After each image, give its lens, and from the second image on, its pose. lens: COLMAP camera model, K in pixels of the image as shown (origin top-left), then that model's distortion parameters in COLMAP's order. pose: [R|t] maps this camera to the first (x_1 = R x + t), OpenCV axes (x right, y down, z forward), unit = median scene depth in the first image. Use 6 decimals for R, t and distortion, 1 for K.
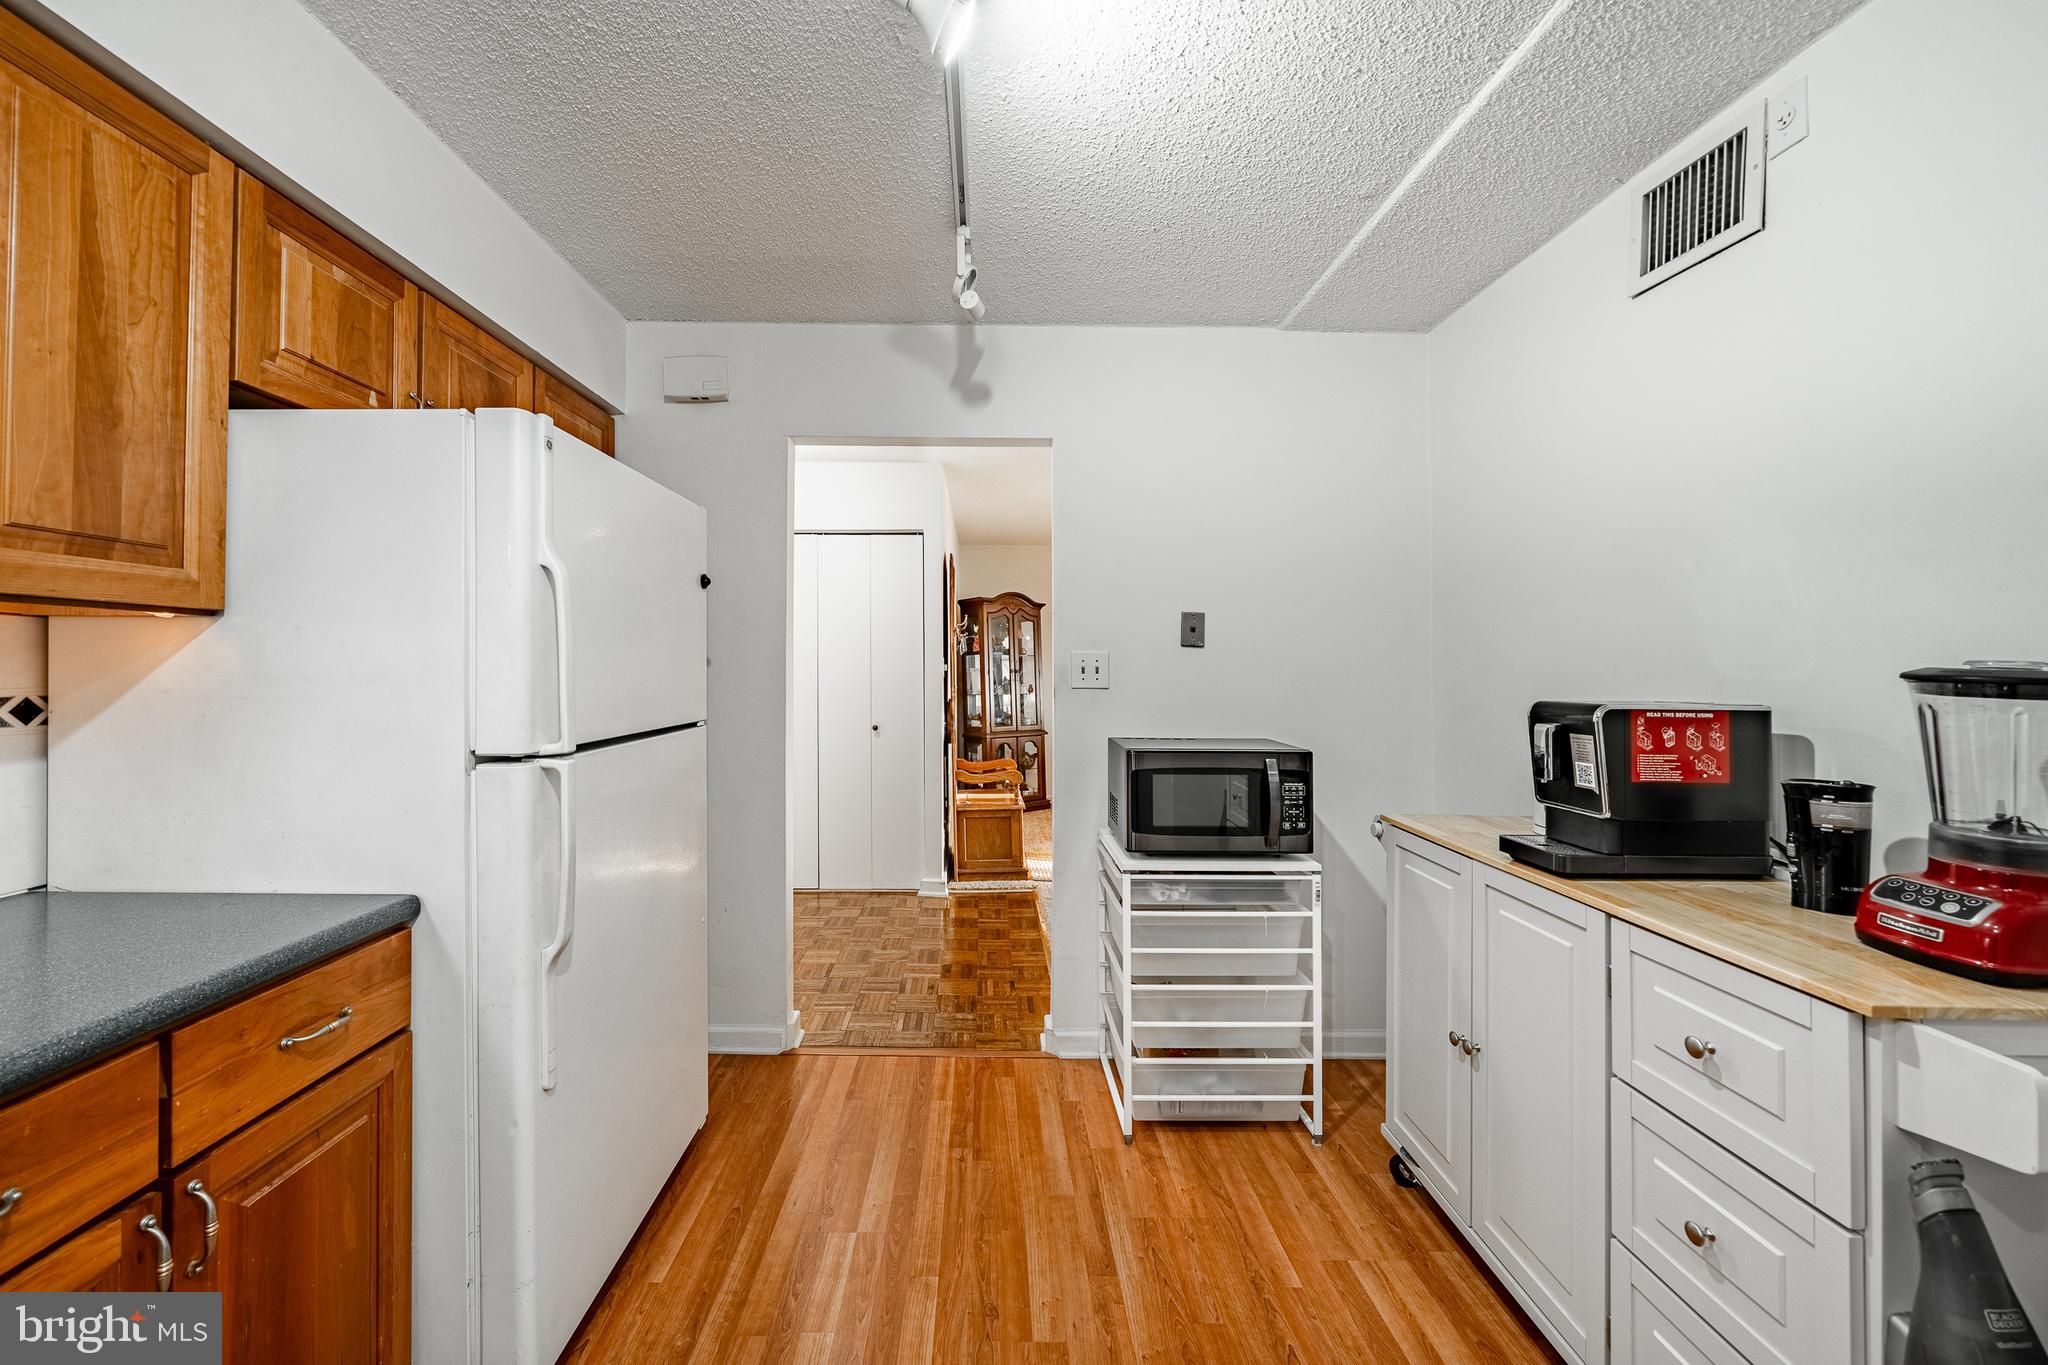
lens RADIAL K [[768.5, 0, 1021.3], [0, 768.5, 674.0], [0, 0, 1]] dist [-0.000005, 0.000000]
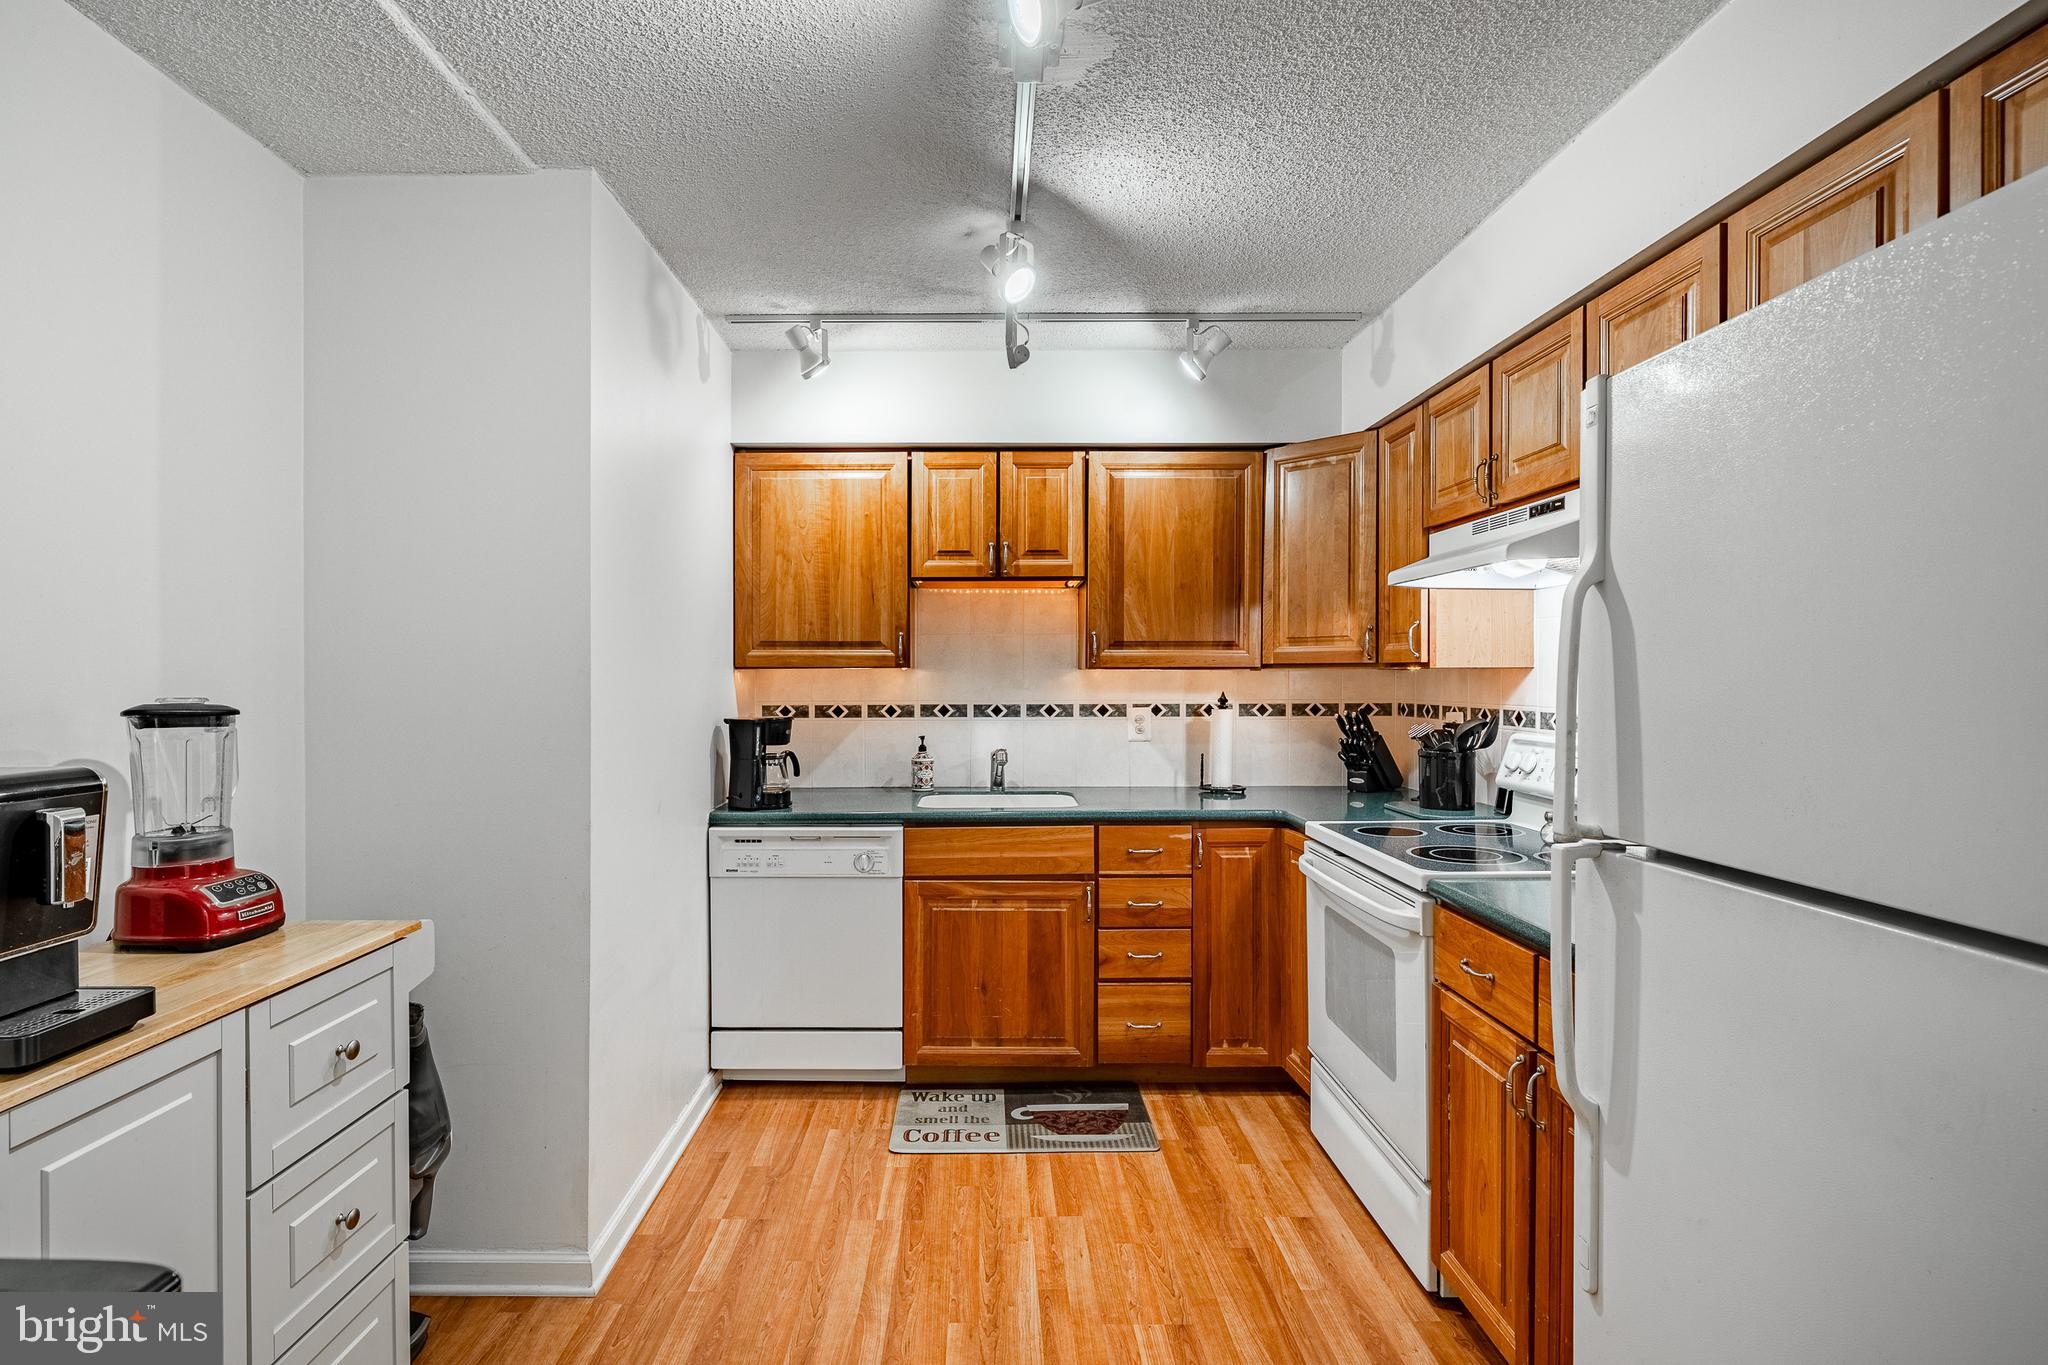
lens RADIAL K [[981.9, 0, 1021.5], [0, 981.9, 687.4], [0, 0, 1]] dist [0.000208, -0.000233]
pose [[-0.999968, 0.000098, 0.008002, 0.131213], [0.000154, 0.999975, 0.007021, -0.036010], [-0.008001, 0.007022, -0.999943, 2.216600]]
